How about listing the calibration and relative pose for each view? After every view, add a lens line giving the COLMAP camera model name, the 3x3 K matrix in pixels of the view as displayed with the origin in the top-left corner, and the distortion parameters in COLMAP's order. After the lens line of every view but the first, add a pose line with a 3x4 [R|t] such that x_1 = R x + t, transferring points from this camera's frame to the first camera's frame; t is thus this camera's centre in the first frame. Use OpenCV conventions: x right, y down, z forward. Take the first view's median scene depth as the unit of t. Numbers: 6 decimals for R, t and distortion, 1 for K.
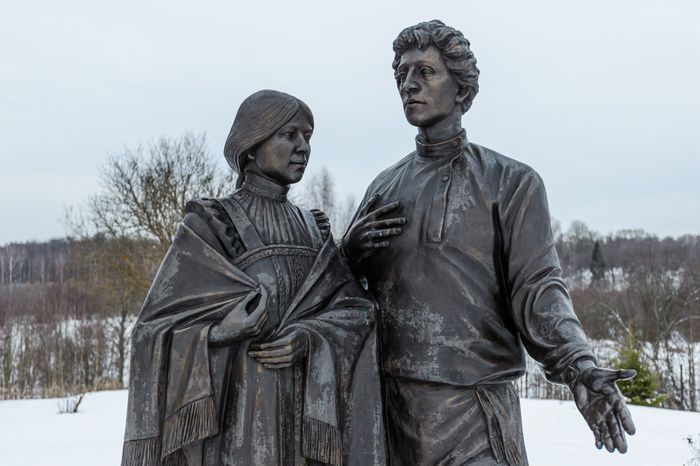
lens RADIAL K [[659.0, 0, 349.1], [0, 659.0, 231.9], [0, 0, 1]] dist [0.010489, 0.000000]
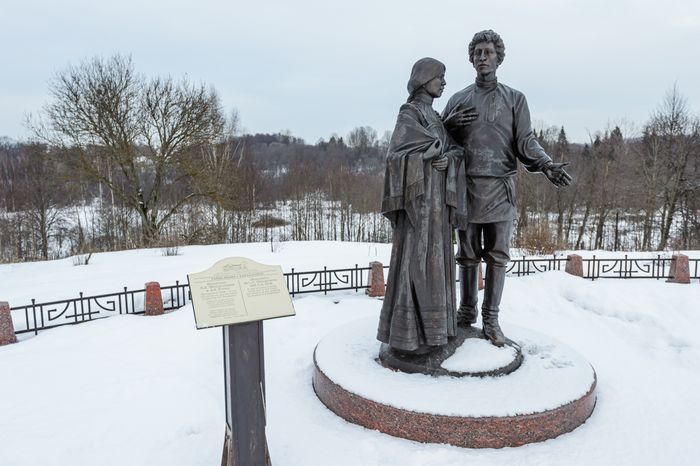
lens RADIAL K [[486.5, 0, 350.3], [0, 486.5, 235.3], [0, 0, 1]] dist [0.006908, 0.002323]
pose [[0.969962, -0.048879, 0.238296, -0.886767], [0.001086, 0.980465, 0.196693, 0.074451], [-0.243255, -0.190526, 0.951066, -0.776226]]
